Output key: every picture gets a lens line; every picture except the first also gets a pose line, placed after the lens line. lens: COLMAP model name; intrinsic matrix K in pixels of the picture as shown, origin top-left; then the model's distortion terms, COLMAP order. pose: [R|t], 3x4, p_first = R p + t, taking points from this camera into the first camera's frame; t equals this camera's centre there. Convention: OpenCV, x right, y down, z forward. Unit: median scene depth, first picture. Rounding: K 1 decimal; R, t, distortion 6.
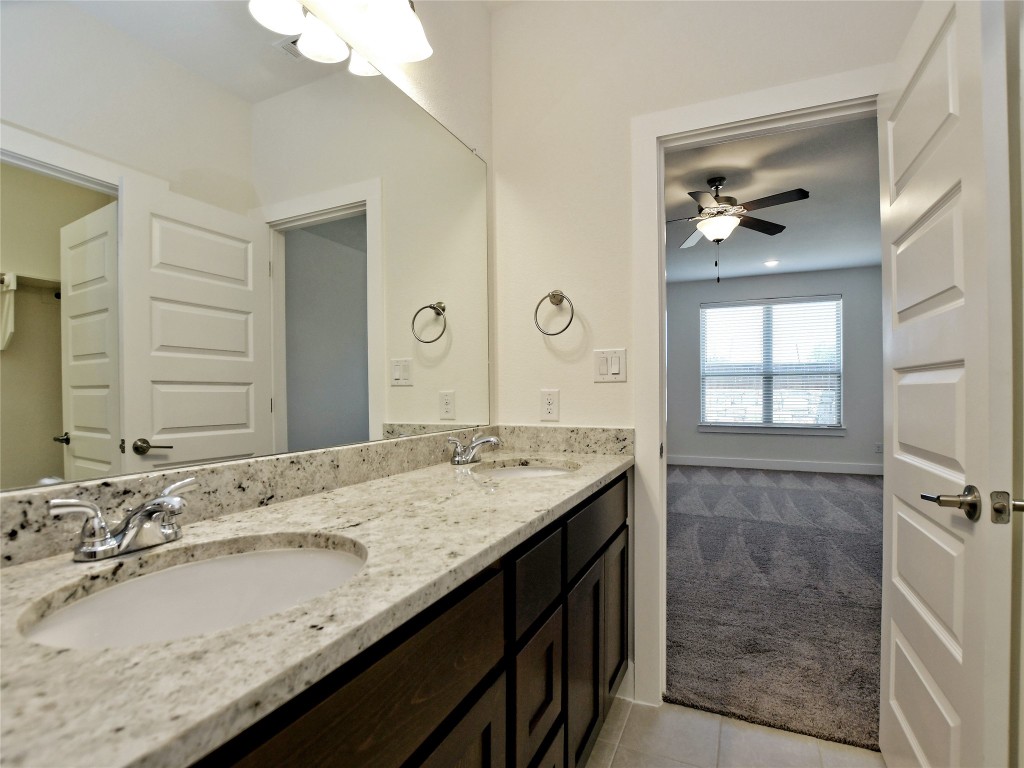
lens RADIAL K [[504.0, 0, 508.2], [0, 504.0, 394.7], [0, 0, 1]] dist [-0.030317, 0.001504]
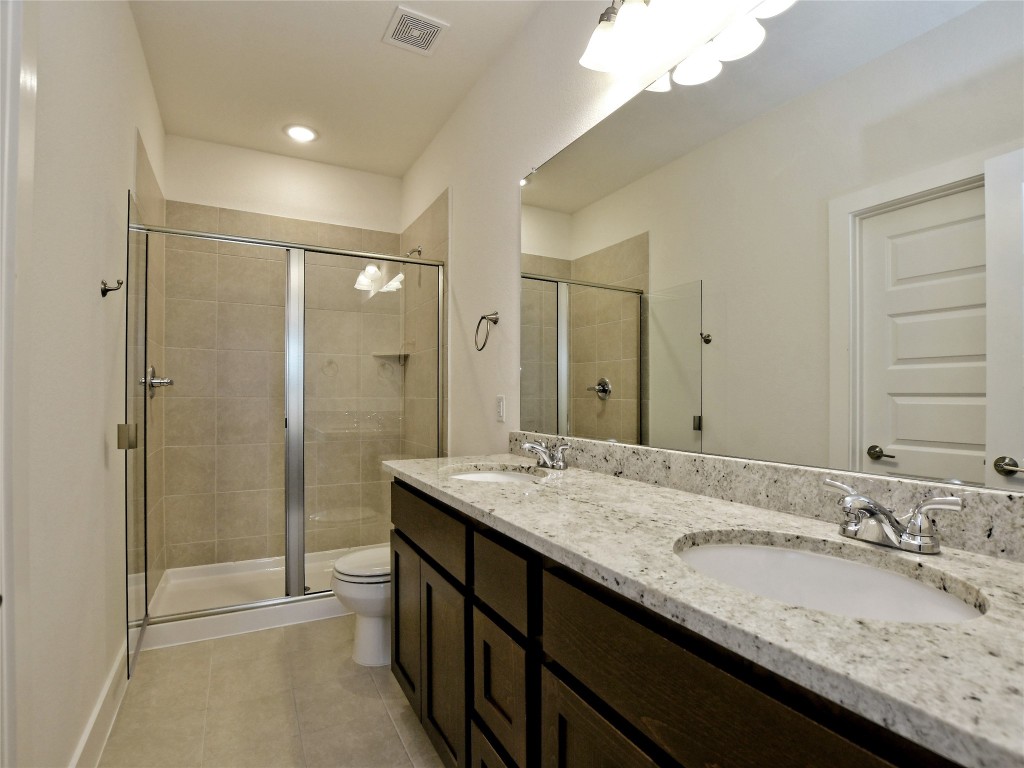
lens RADIAL K [[504.0, 0, 508.2], [0, 504.0, 394.7], [0, 0, 1]] dist [-0.030317, 0.001504]
pose [[-0.604389, -0.005209, -0.796672, 0.845646], [-0.010794, 0.999940, 0.001651, -0.015077], [0.796616, 0.009597, -0.604409, 1.581895]]
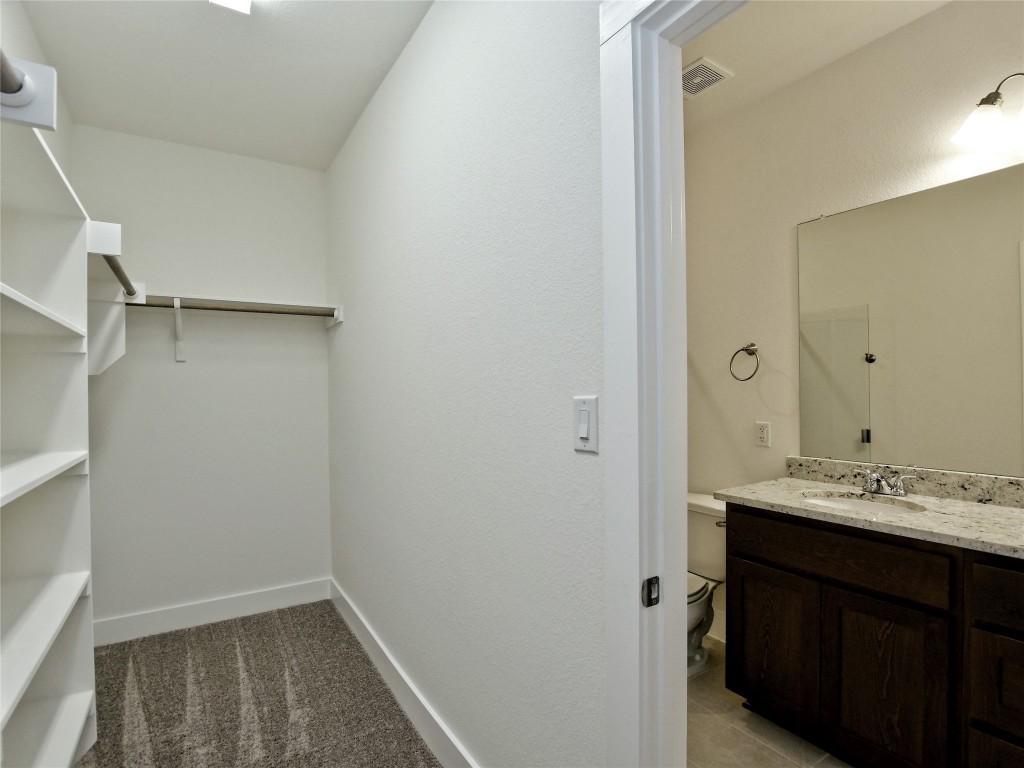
lens RADIAL K [[504.0, 0, 508.2], [0, 504.0, 394.7], [0, 0, 1]] dist [-0.030317, 0.001504]
pose [[-0.545846, 0.012963, -0.837785, 1.684788], [0.005598, 0.999914, 0.011824, -0.162889], [0.837867, 0.001764, -0.545872, 0.548059]]
